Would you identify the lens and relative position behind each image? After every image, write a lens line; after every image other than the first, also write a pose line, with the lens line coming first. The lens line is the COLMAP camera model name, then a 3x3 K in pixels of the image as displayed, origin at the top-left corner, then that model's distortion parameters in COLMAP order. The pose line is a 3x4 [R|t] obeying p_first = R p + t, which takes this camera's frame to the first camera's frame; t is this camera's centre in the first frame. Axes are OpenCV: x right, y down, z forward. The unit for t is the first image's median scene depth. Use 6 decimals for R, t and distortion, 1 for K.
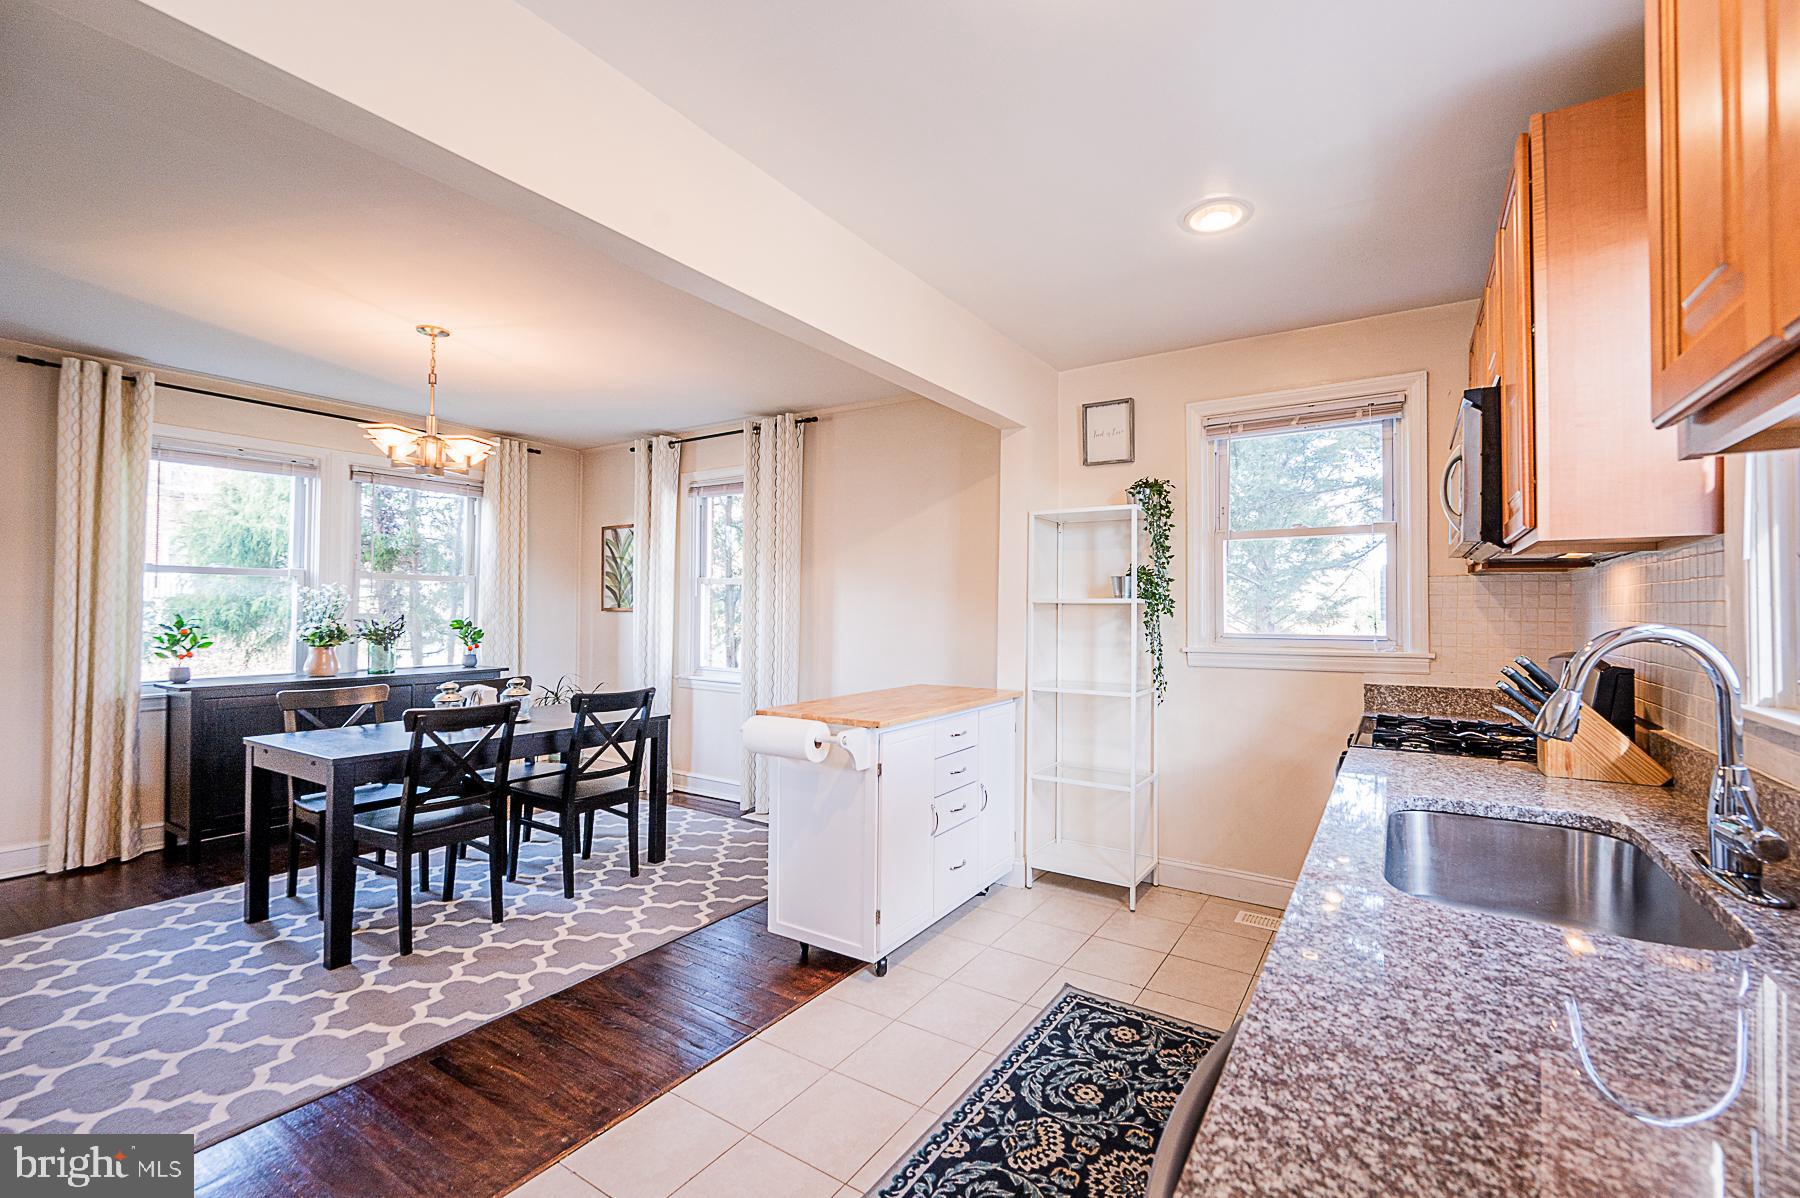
lens RADIAL K [[753.8, 0, 960.1], [0, 753.8, 597.3], [0, 0, 1]] dist [-0.000639, -0.000104]
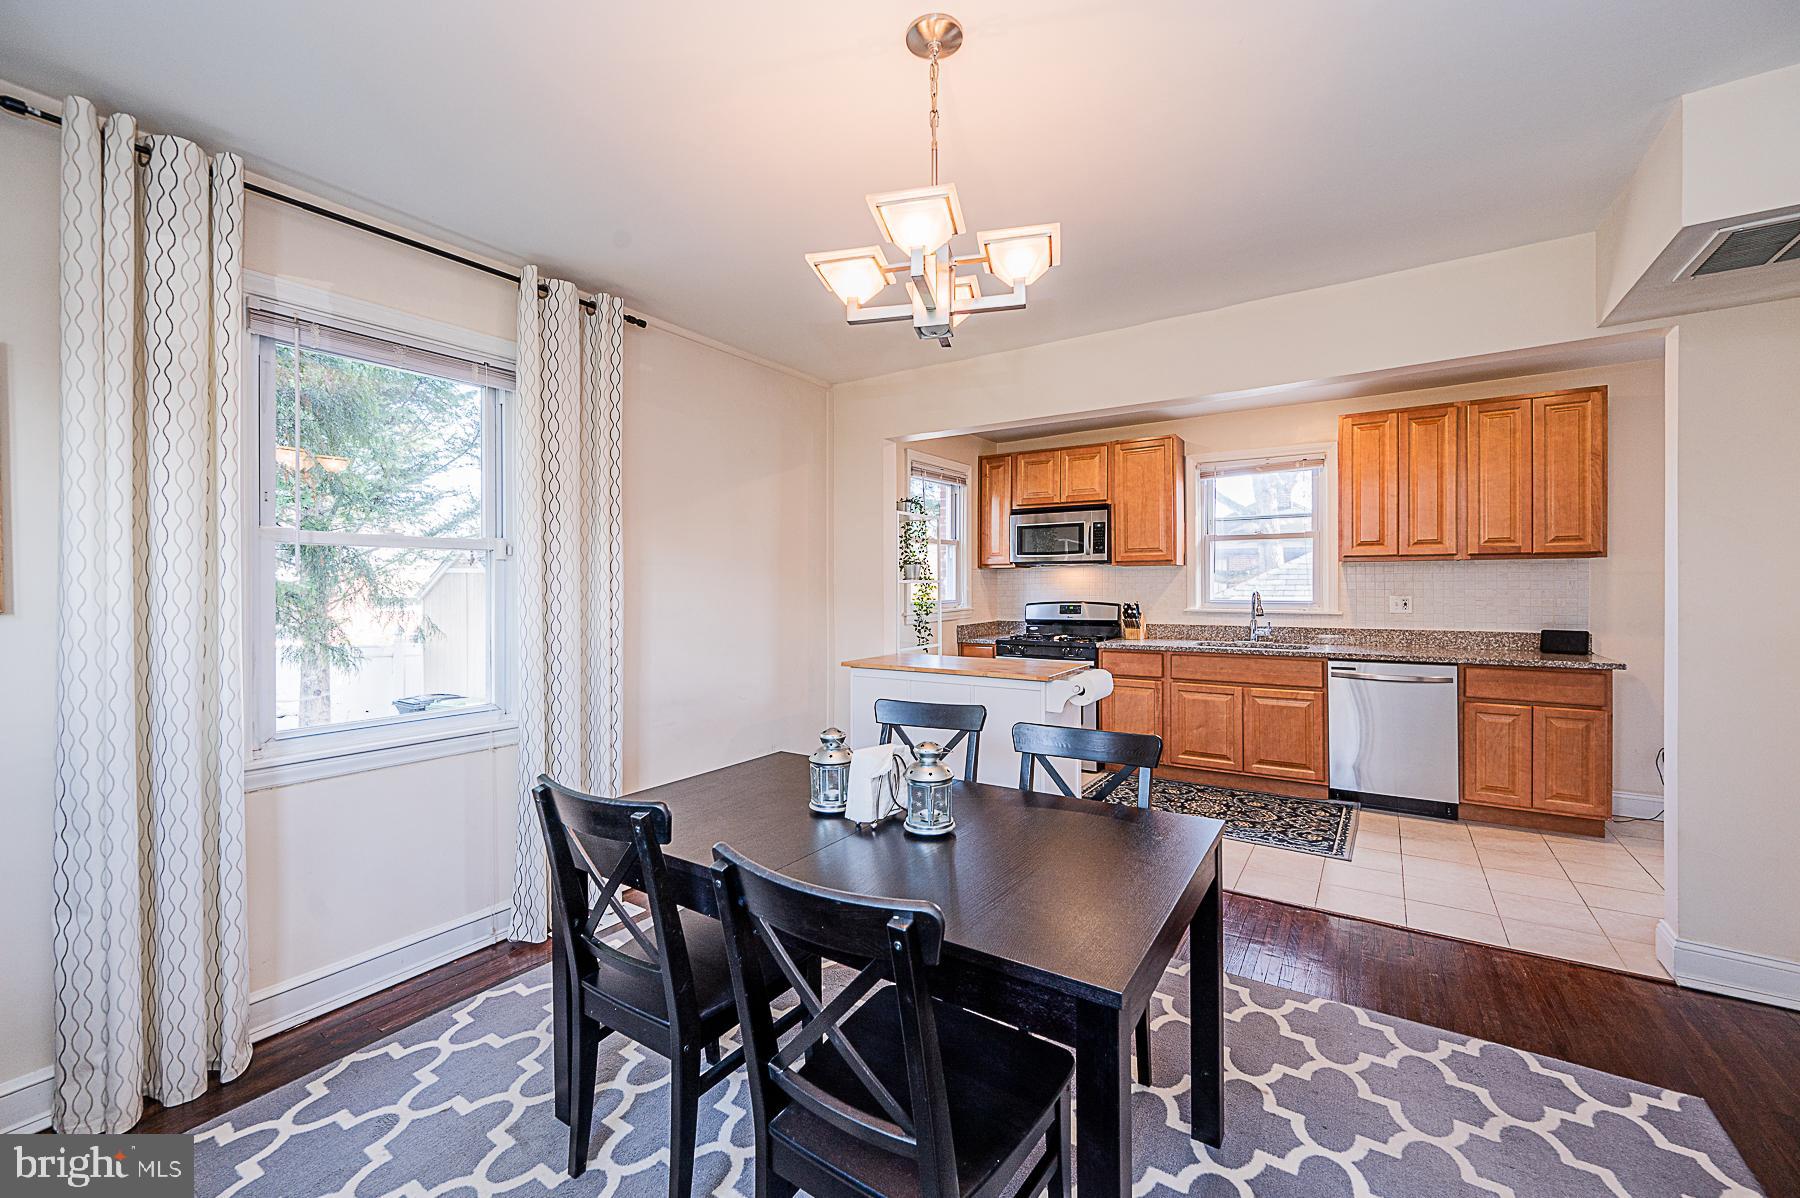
lens RADIAL K [[716.1, 0, 897.0], [0, 716.1, 588.2], [0, 0, 1]] dist [-0.002993, -0.000111]
pose [[0.050086, -0.012414, 0.998668, -1.630442], [-0.008436, 0.999882, 0.012852, 0.000561], [-0.998709, -0.009068, 0.049976, 1.387629]]
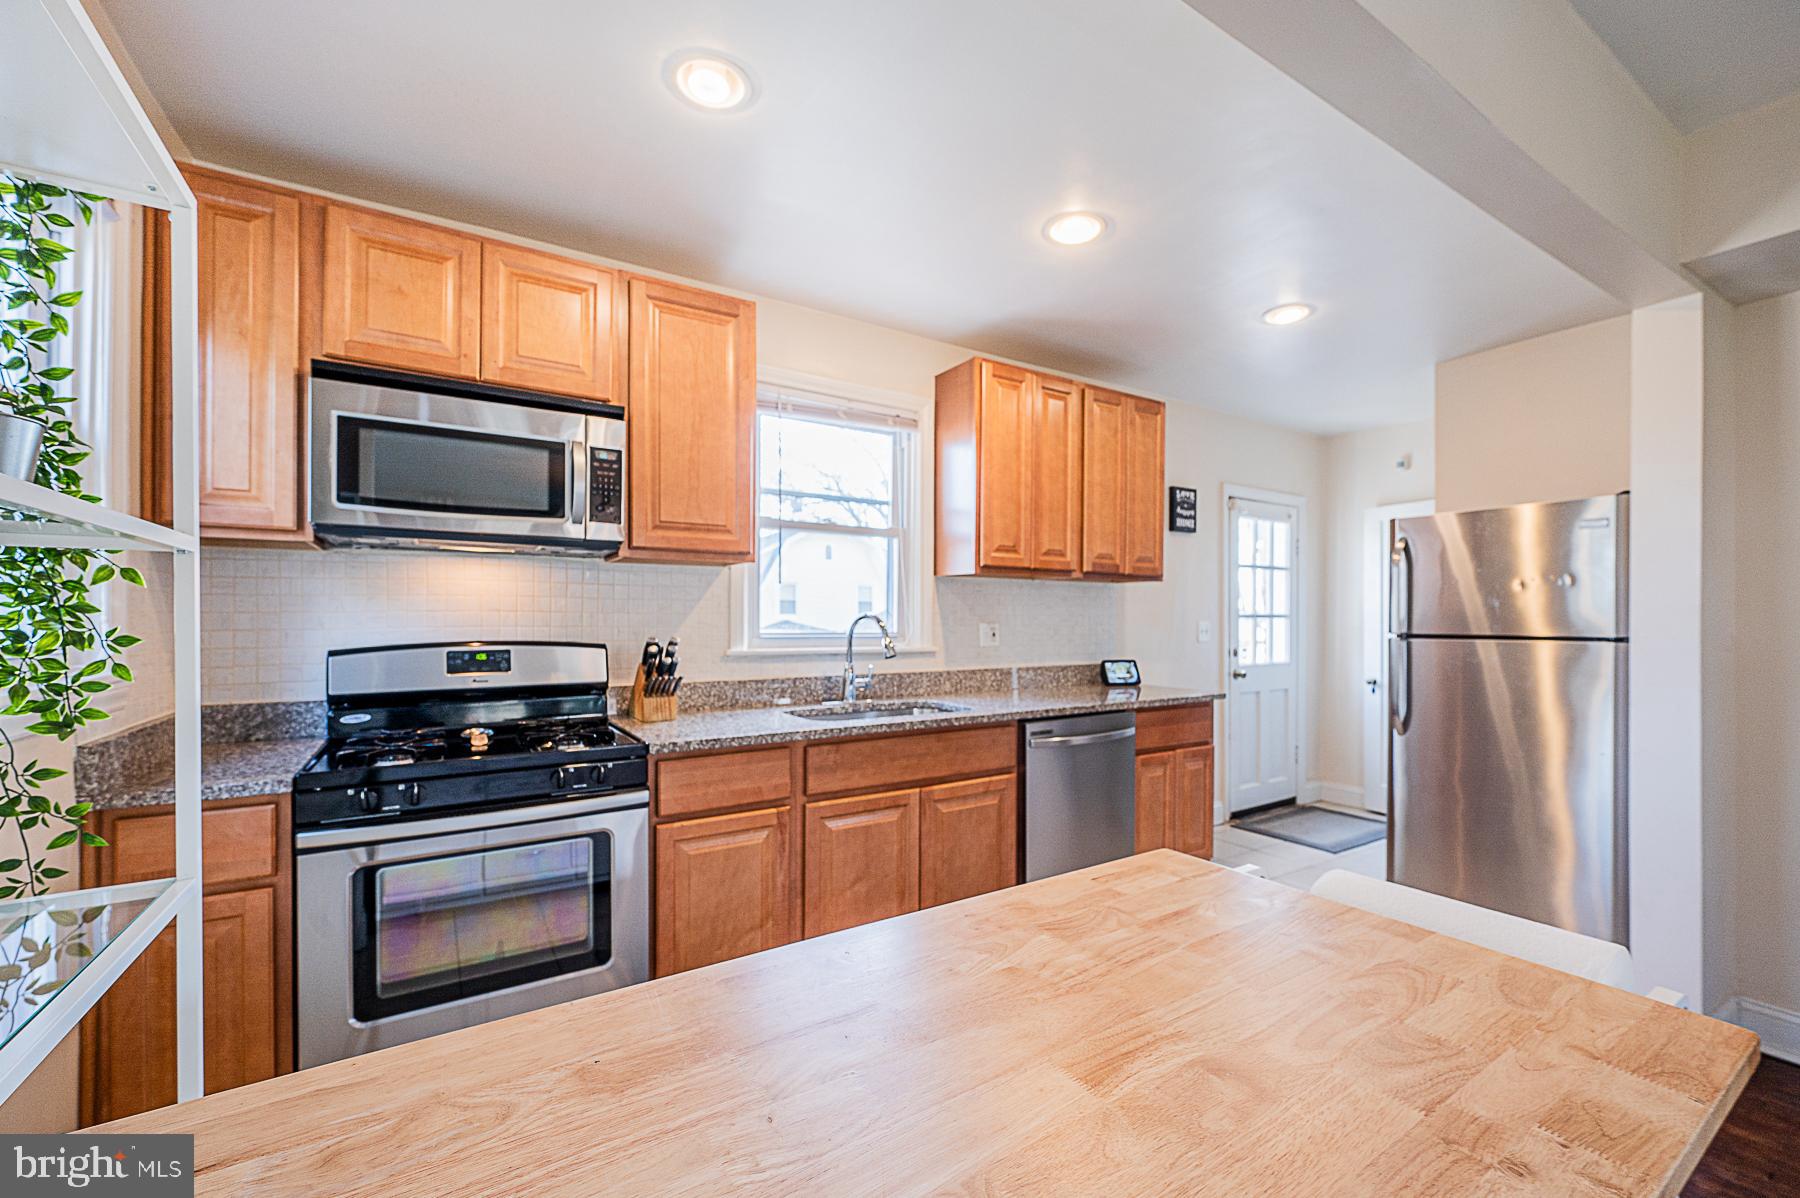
lens RADIAL K [[724.8, 0, 901.5], [0, 724.8, 619.4], [0, 0, 1]] dist [-0.000750, -0.000277]
pose [[-0.891456, -0.012529, 0.452934, -0.165278], [-0.017084, 0.999836, -0.005967, 0.037620], [-0.452785, -0.013057, -0.891524, 1.527175]]
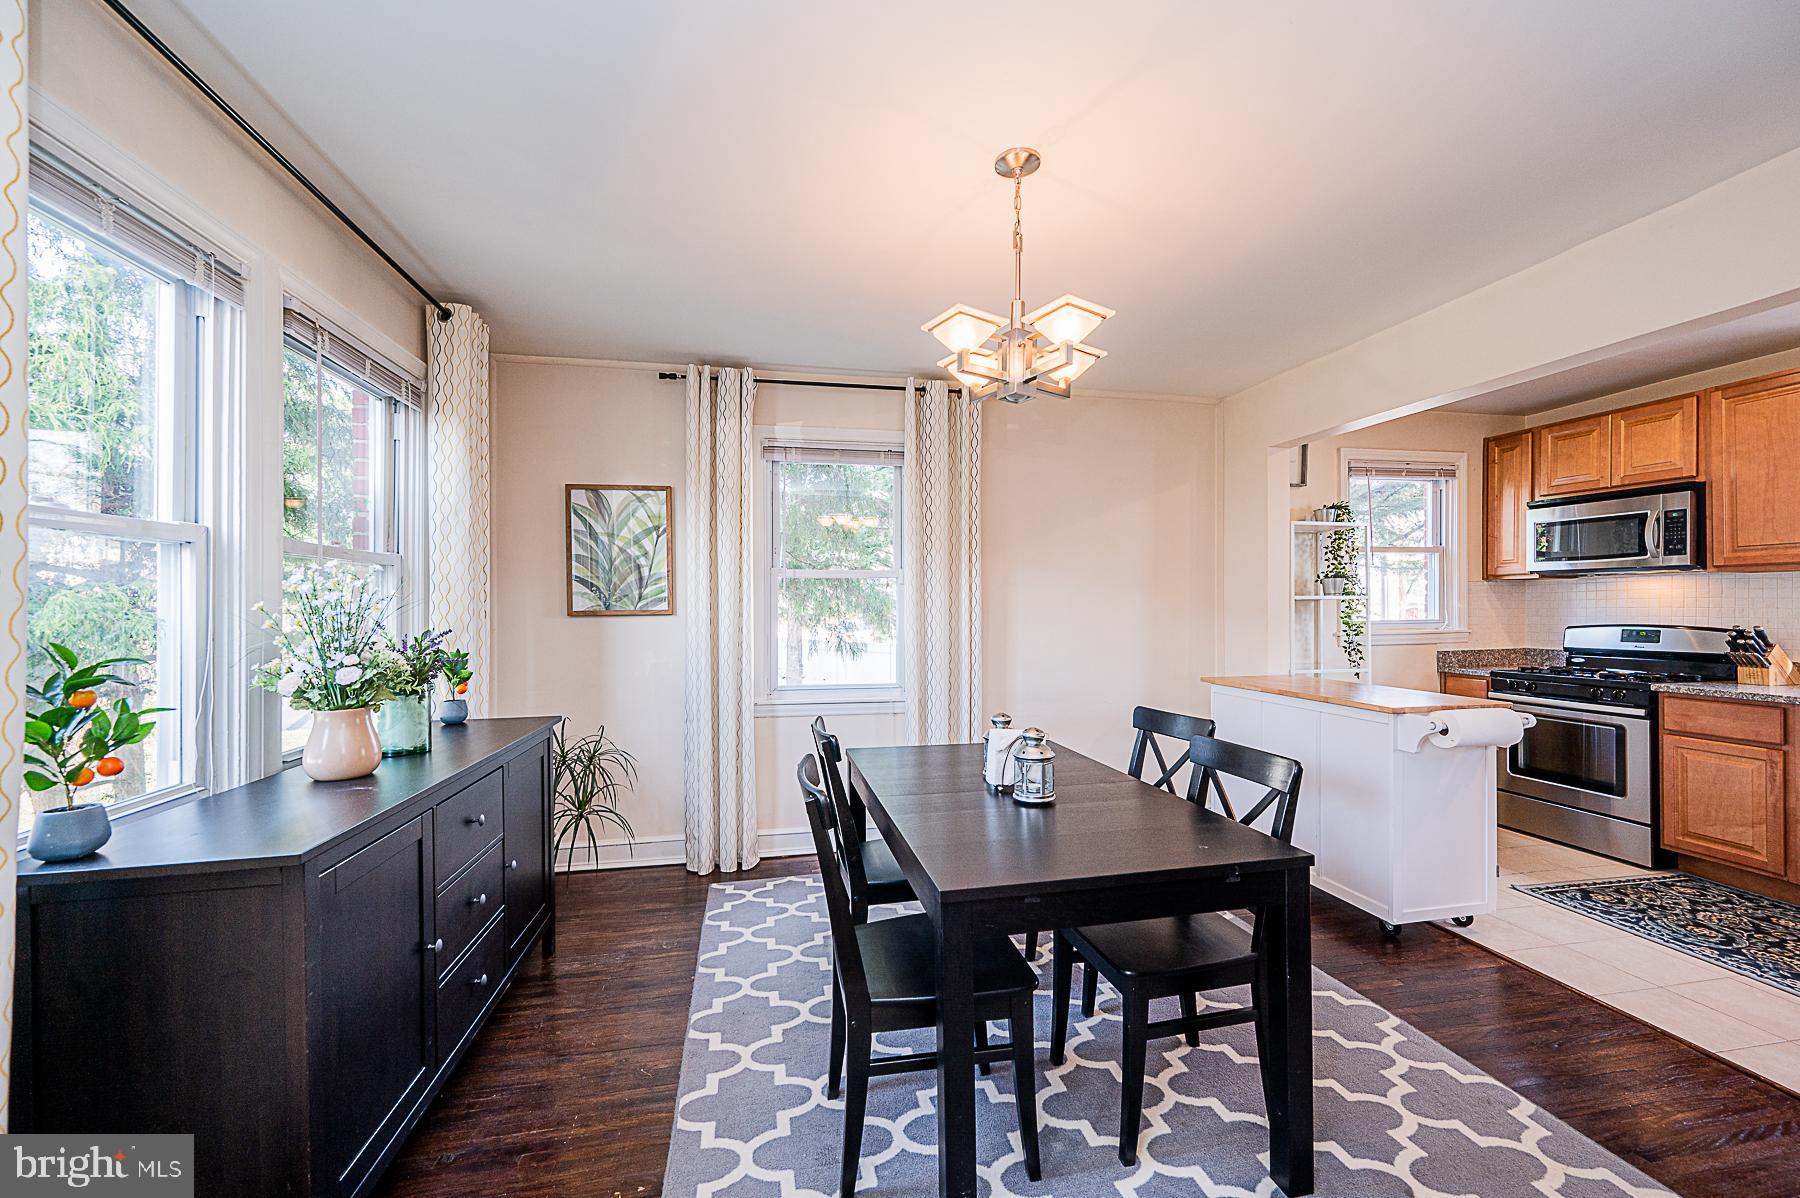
lens RADIAL K [[708.8, 0, 897.5], [0, 708.8, 605.2], [0, 0, 1]] dist [-0.000382, 0.000398]
pose [[0.738159, -0.009954, 0.674553, -1.627343], [-0.000011, 0.999891, 0.014768, 0.000226], [-0.674627, -0.010909, 0.738079, 0.883524]]
